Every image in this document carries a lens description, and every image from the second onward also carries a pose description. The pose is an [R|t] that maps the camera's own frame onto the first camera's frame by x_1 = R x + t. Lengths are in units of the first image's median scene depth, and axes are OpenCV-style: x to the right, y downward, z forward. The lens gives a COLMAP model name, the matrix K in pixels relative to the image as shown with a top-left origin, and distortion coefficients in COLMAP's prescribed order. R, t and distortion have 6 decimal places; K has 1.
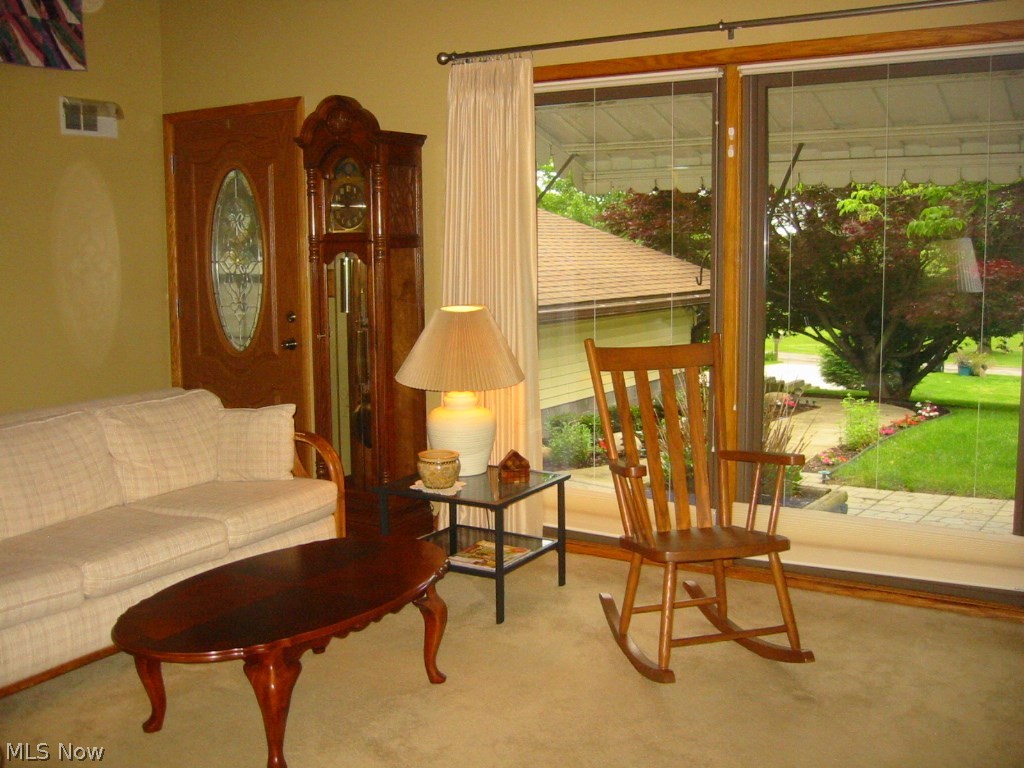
lens RADIAL K [[1102.8, 0, 512.0], [0, 1102.8, 384.0], [0, 0, 1]] dist [-0.068313, 0.004521]
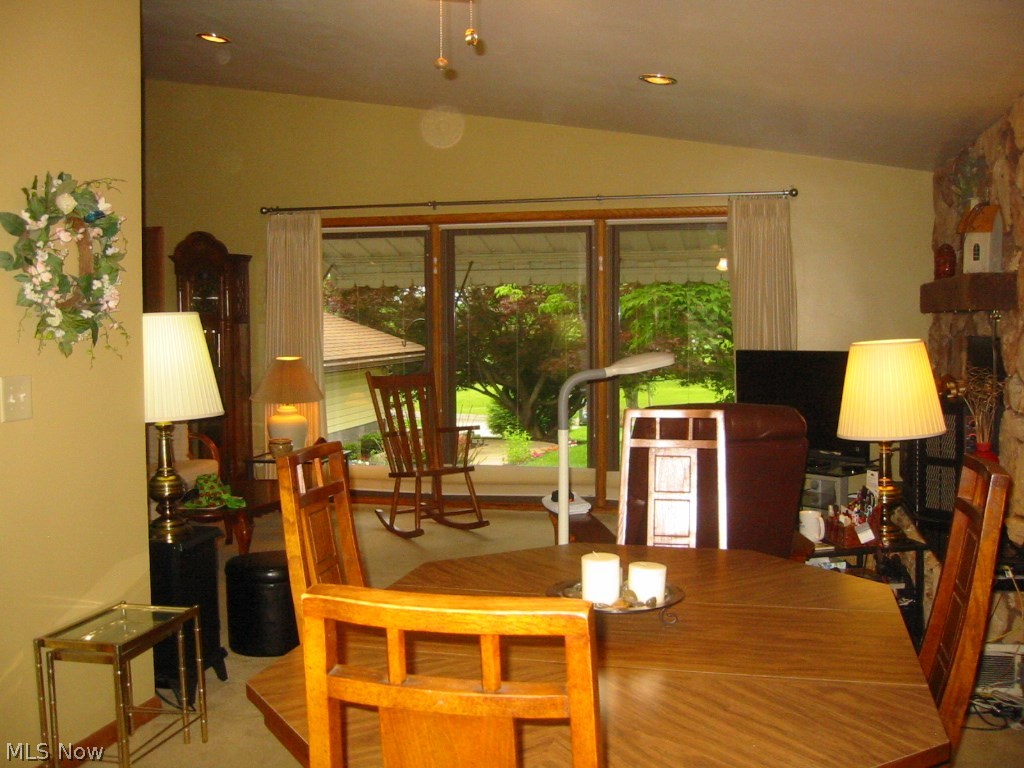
lens RADIAL K [[1035.5, 0, 512.0], [0, 1035.5, 384.0], [0, 0, 1]] dist [-0.136413, 0.105821]
pose [[0.955558, -0.020082, 0.294120, -0.165753], [0.037612, 0.997829, -0.054068, 0.066294], [-0.292395, 0.062727, 0.954238, -0.587894]]
